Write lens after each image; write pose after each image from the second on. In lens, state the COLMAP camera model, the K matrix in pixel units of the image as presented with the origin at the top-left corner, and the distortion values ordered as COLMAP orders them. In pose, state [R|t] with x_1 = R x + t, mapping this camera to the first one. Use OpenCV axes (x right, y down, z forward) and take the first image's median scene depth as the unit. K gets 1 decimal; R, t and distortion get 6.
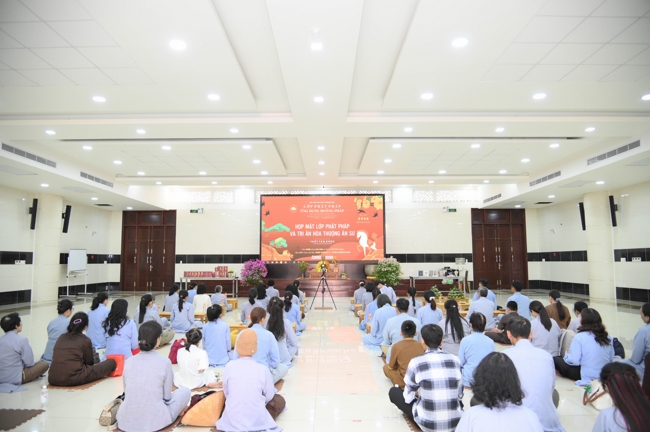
lens RADIAL K [[441.0, 0, 325.0], [0, 441.0, 216.0], [0, 0, 1]] dist [-0.035286, -0.000946]
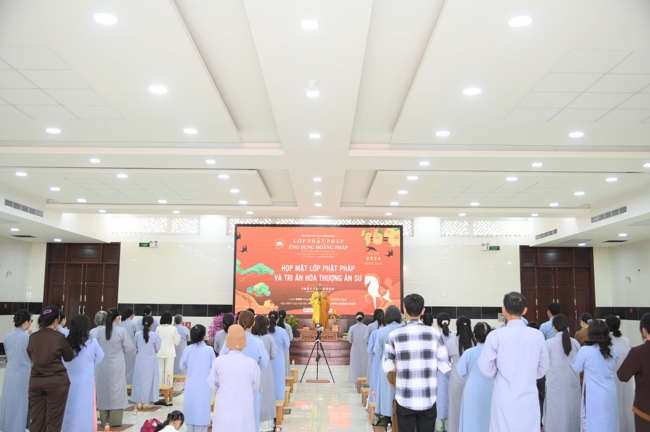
lens RADIAL K [[652.5, 0, 325.0], [0, 652.5, 216.0], [0, 0, 1]] dist [-0.026662, -0.004926]
pose [[0.999914, 0.012917, 0.002353, 0.001851], [-0.012830, 0.999346, -0.033820, -0.027425], [-0.002788, 0.033787, 0.999425, -0.099400]]
